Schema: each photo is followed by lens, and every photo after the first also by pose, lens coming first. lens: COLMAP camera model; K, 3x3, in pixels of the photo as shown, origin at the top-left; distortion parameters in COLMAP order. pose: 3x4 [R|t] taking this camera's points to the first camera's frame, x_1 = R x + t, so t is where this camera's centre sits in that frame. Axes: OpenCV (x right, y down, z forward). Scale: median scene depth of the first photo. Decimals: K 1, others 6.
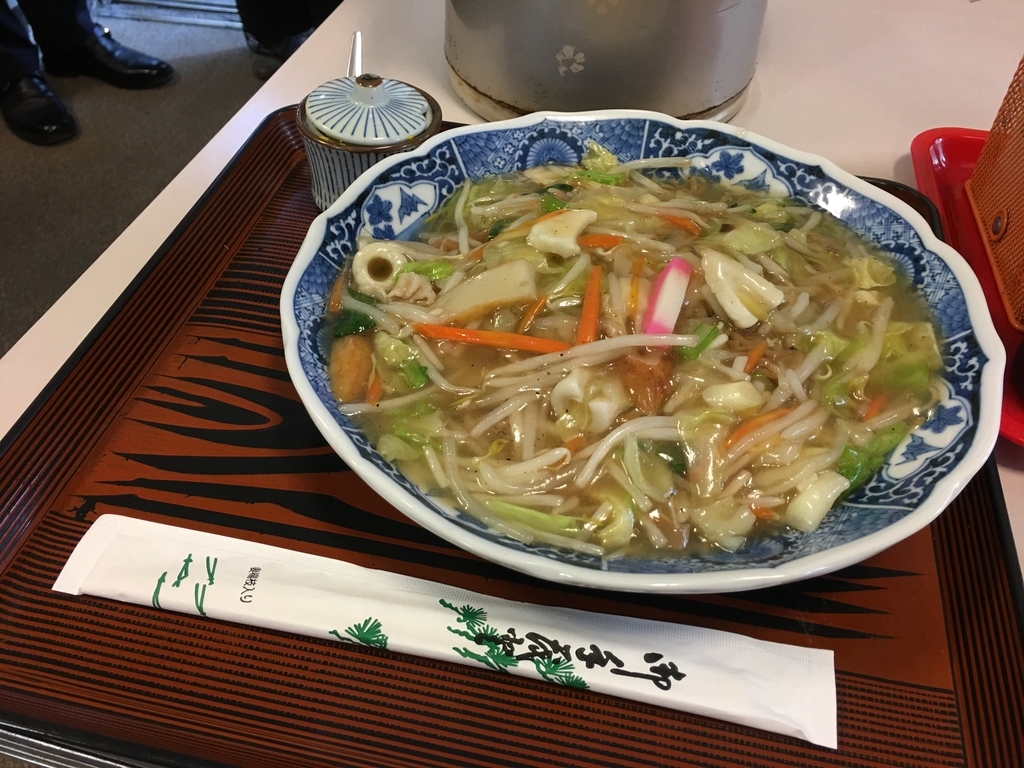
lens RADIAL K [[866.2, 0, 511.7], [0, 866.2, 383.6], [0, 0, 1]] dist [-0.007280, -0.002365]
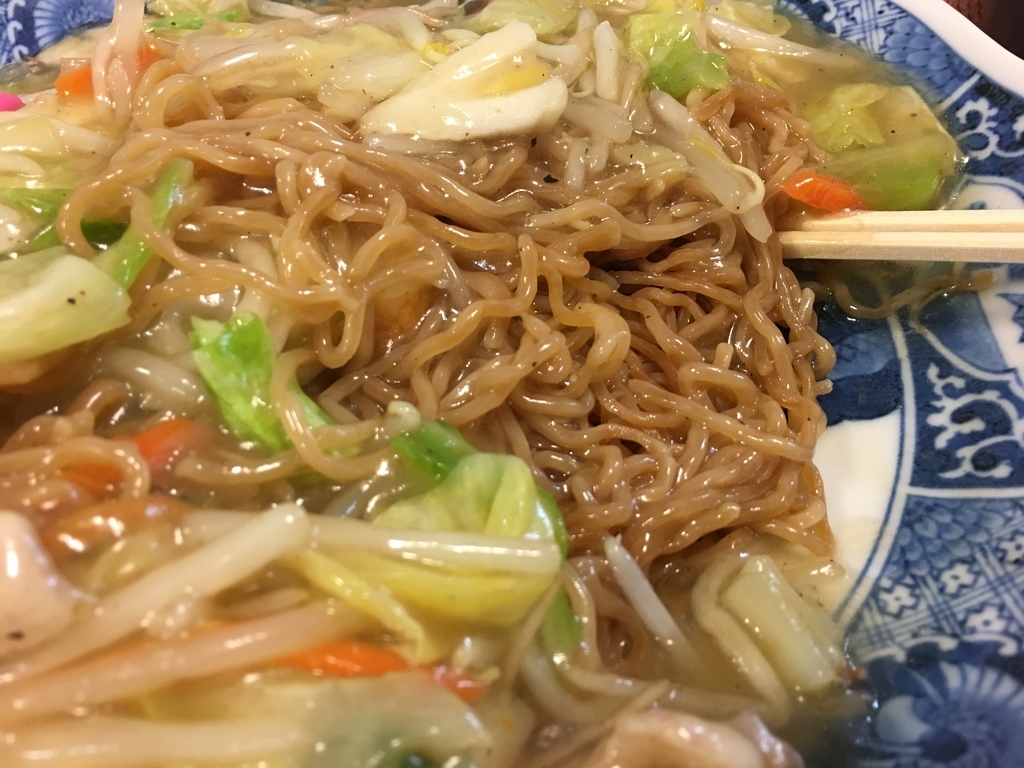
lens RADIAL K [[866.2, 0, 512.3], [0, 866.2, 383.5], [0, 0, 1]] dist [-0.007280, -0.002365]
pose [[0.865091, -0.390878, 0.314376, 0.025064], [0.363038, 0.920370, 0.145337, -0.065167], [-0.346151, -0.011600, 0.938107, 0.557220]]
